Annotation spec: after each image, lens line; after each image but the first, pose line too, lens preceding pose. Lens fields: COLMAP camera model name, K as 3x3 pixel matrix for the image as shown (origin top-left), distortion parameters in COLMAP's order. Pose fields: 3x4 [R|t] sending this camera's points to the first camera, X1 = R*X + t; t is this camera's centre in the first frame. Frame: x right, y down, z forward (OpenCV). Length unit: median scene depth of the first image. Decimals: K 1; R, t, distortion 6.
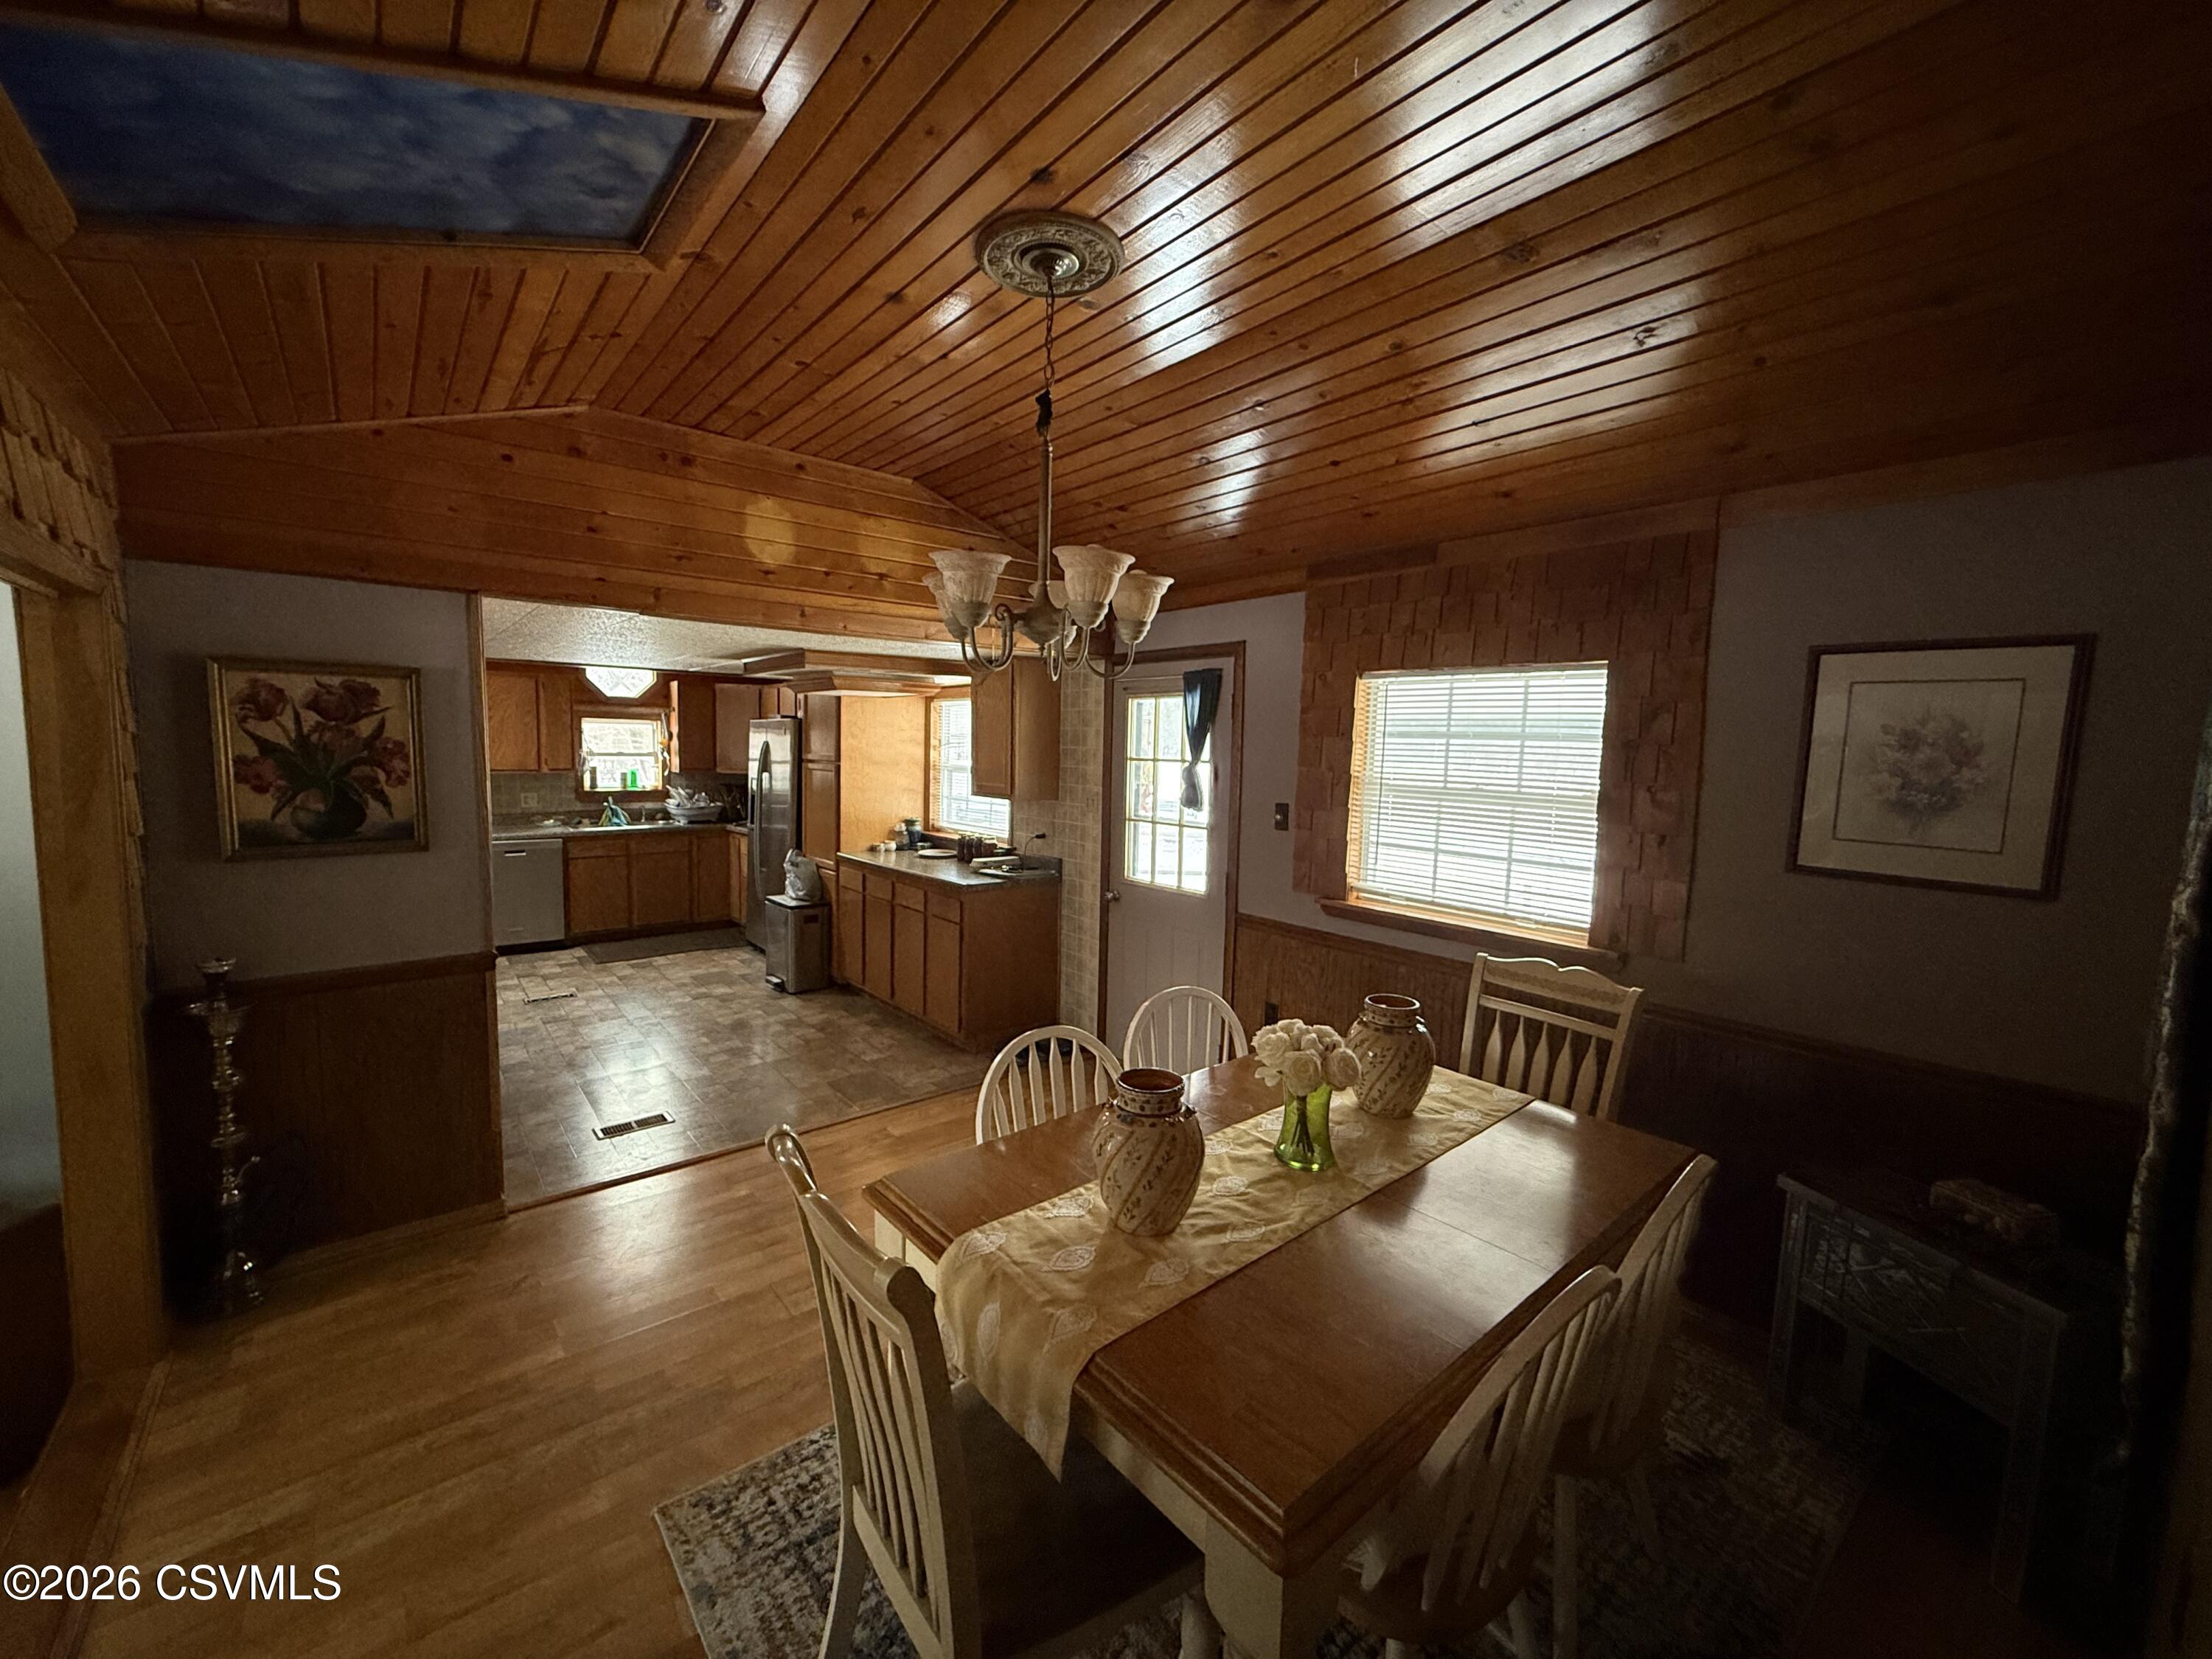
lens RADIAL K [[880.4, 0, 1099.8], [0, 880.4, 825.0], [0, 0, 1]] dist [0.000611, 0.000128]
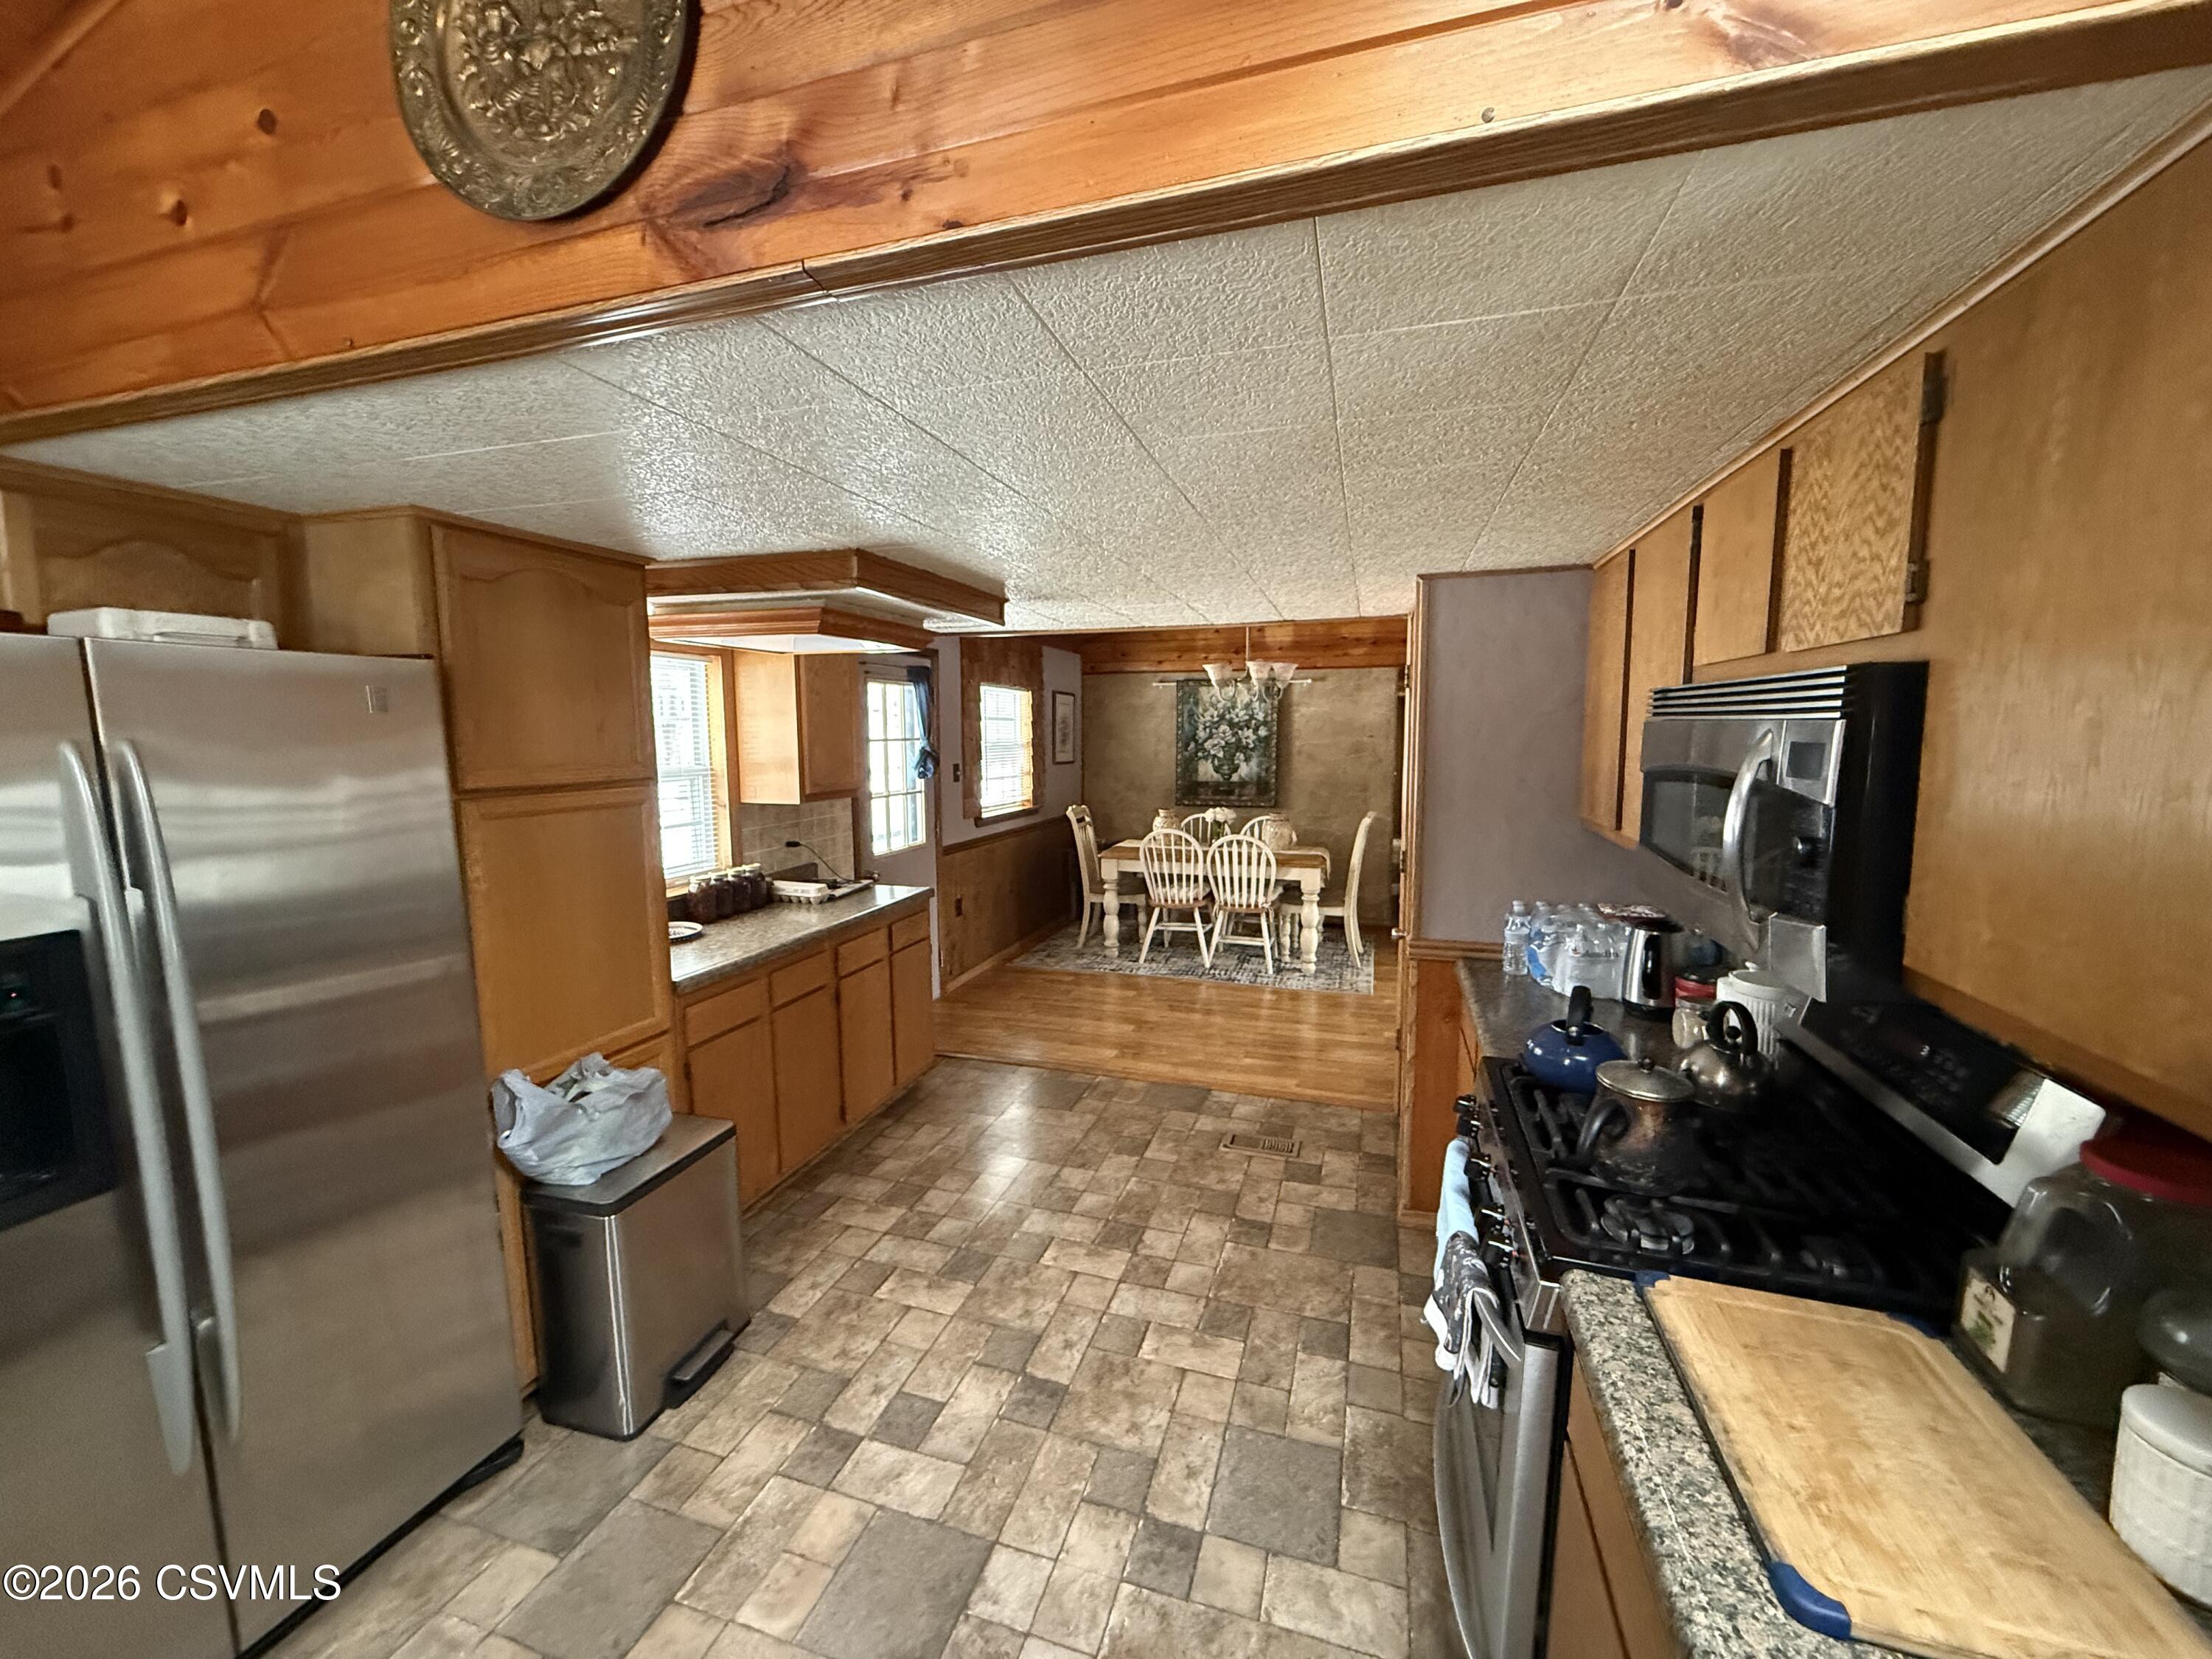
lens RADIAL K [[880.4, 0, 1099.9], [0, 880.4, 825.8], [0, 0, 1]] dist [0.000611, 0.000128]
pose [[-0.542730, -0.110994, 0.832541, -1.221971], [0.068889, 0.982007, 0.175829, -0.173190], [-0.837077, 0.152780, -0.525318, 1.646032]]
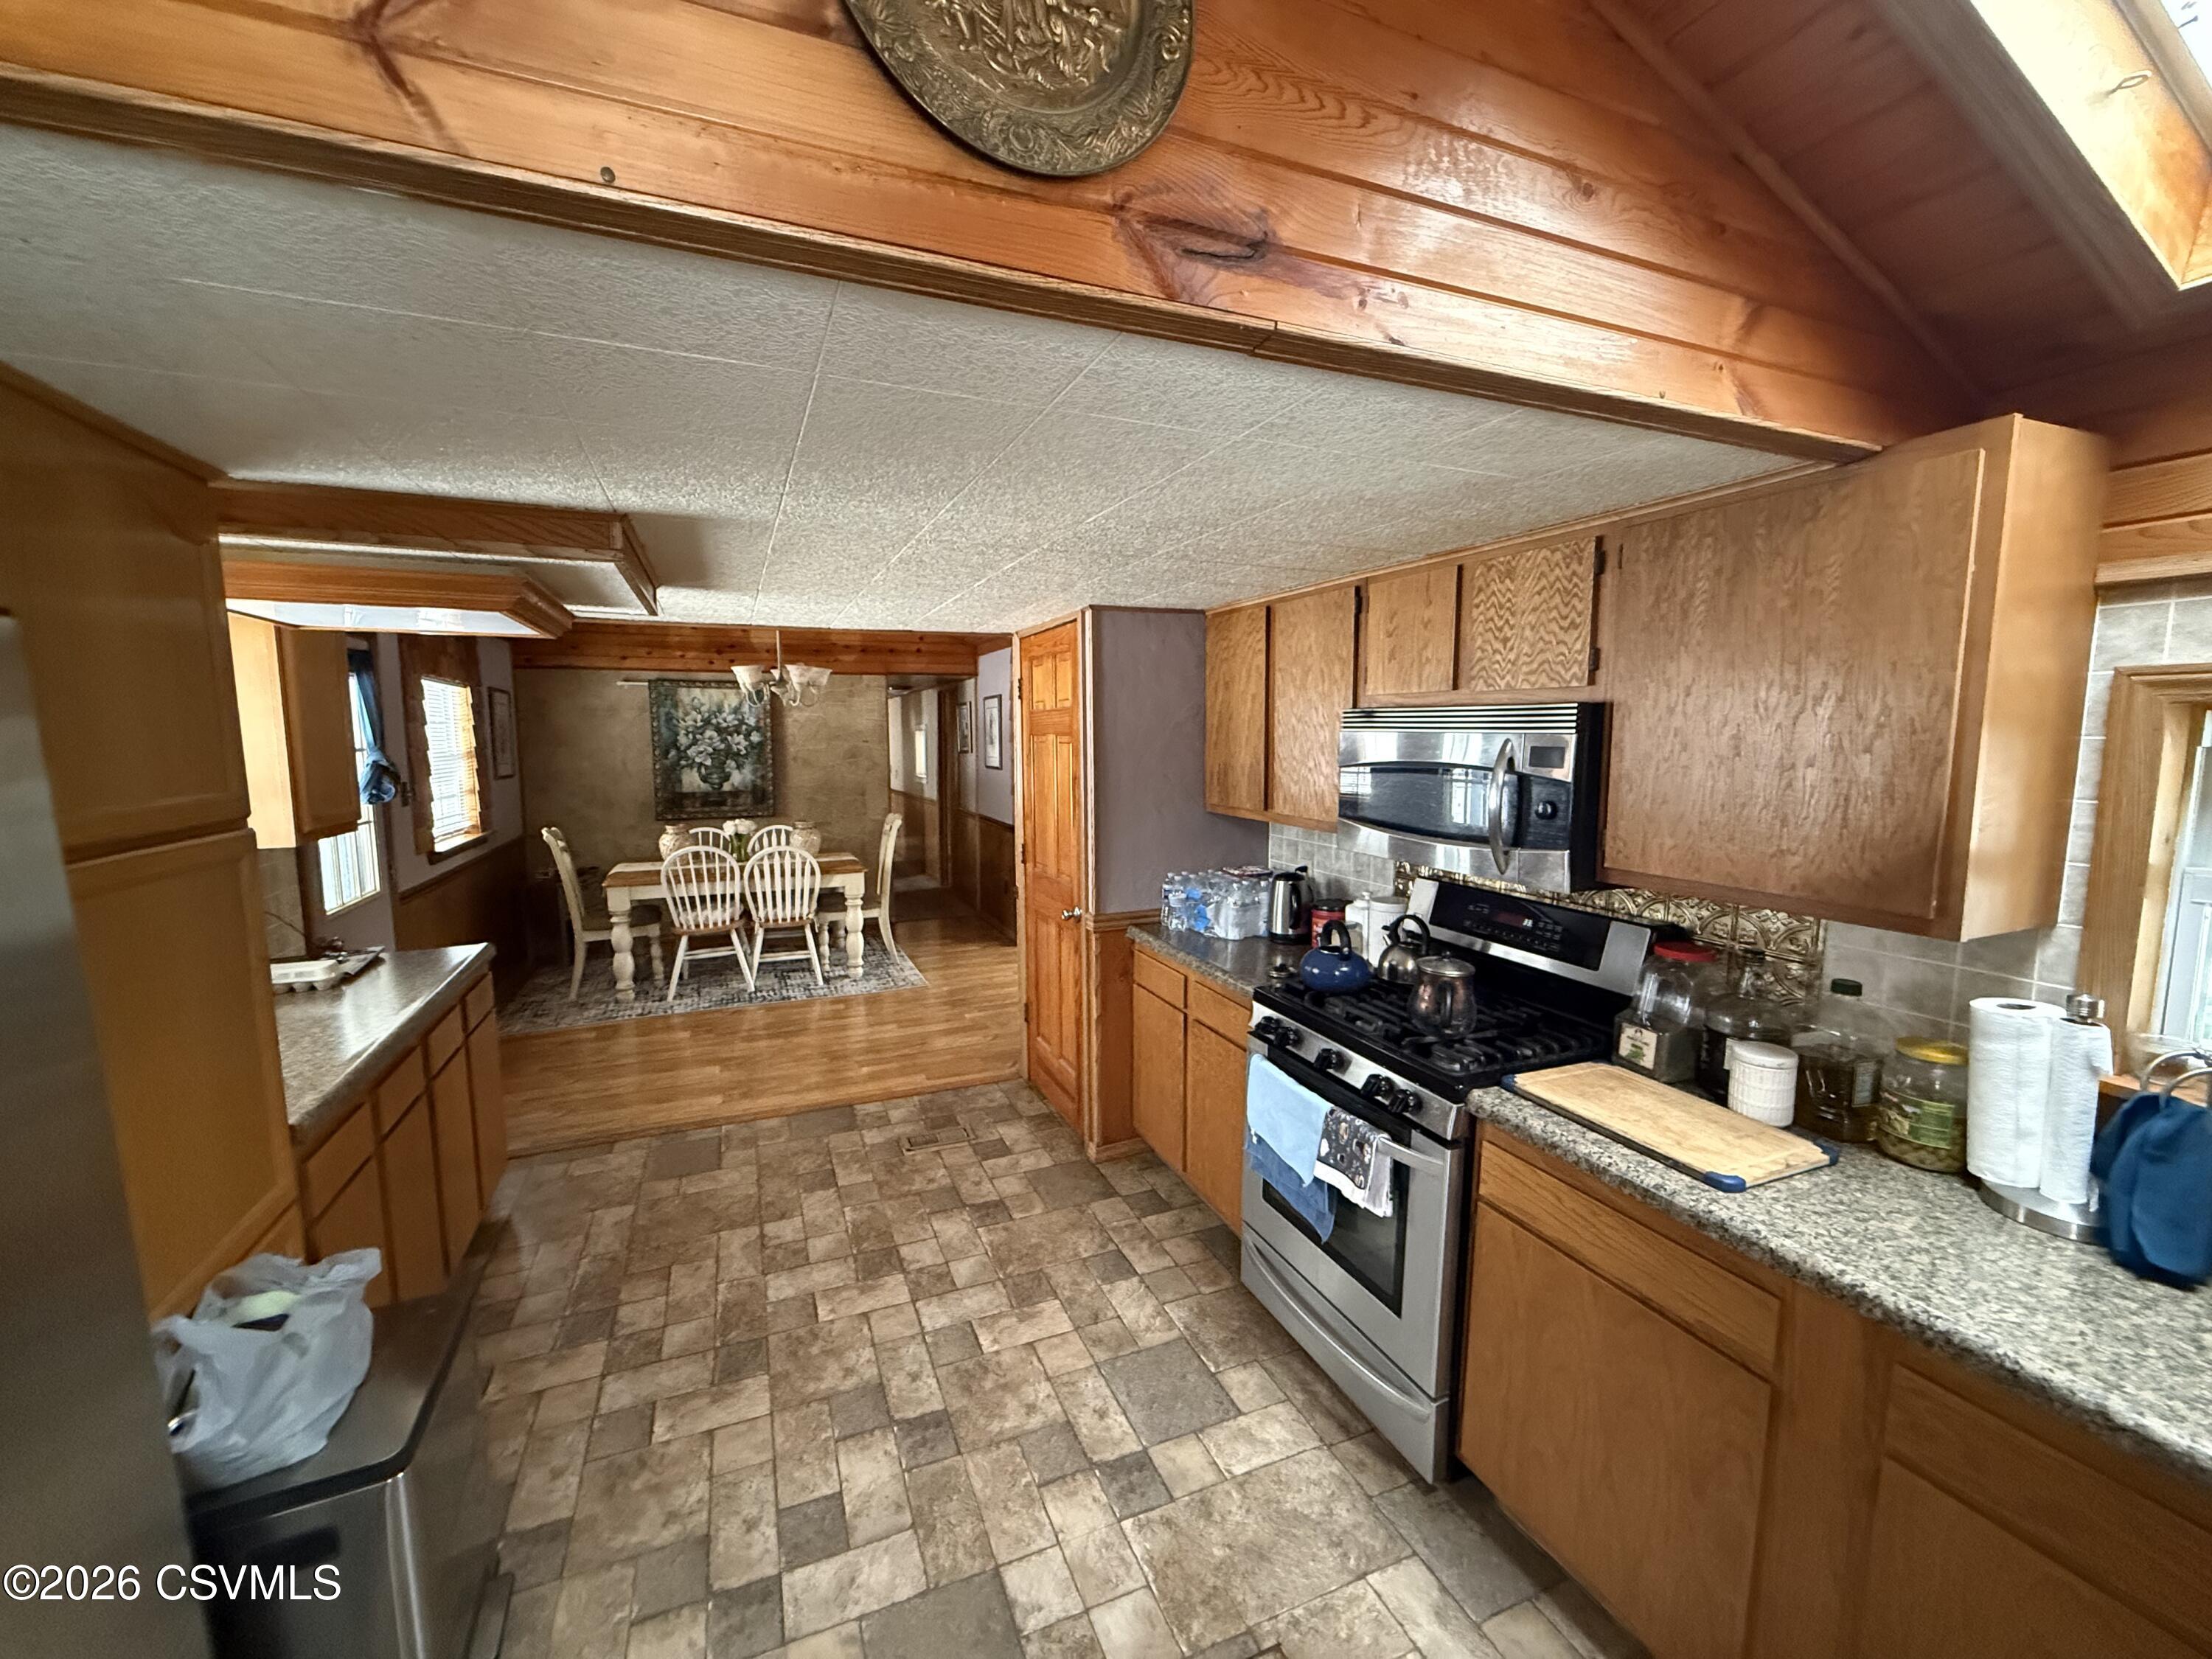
lens RADIAL K [[880.4, 0, 1099.9], [0, 880.4, 824.8], [0, 0, 1]] dist [0.000611, 0.000128]
pose [[-0.956840, -0.049341, 0.286397, -0.994752], [0.008977, 0.979994, 0.198826, -0.192274], [-0.290478, 0.192815, -0.937254, 1.857776]]
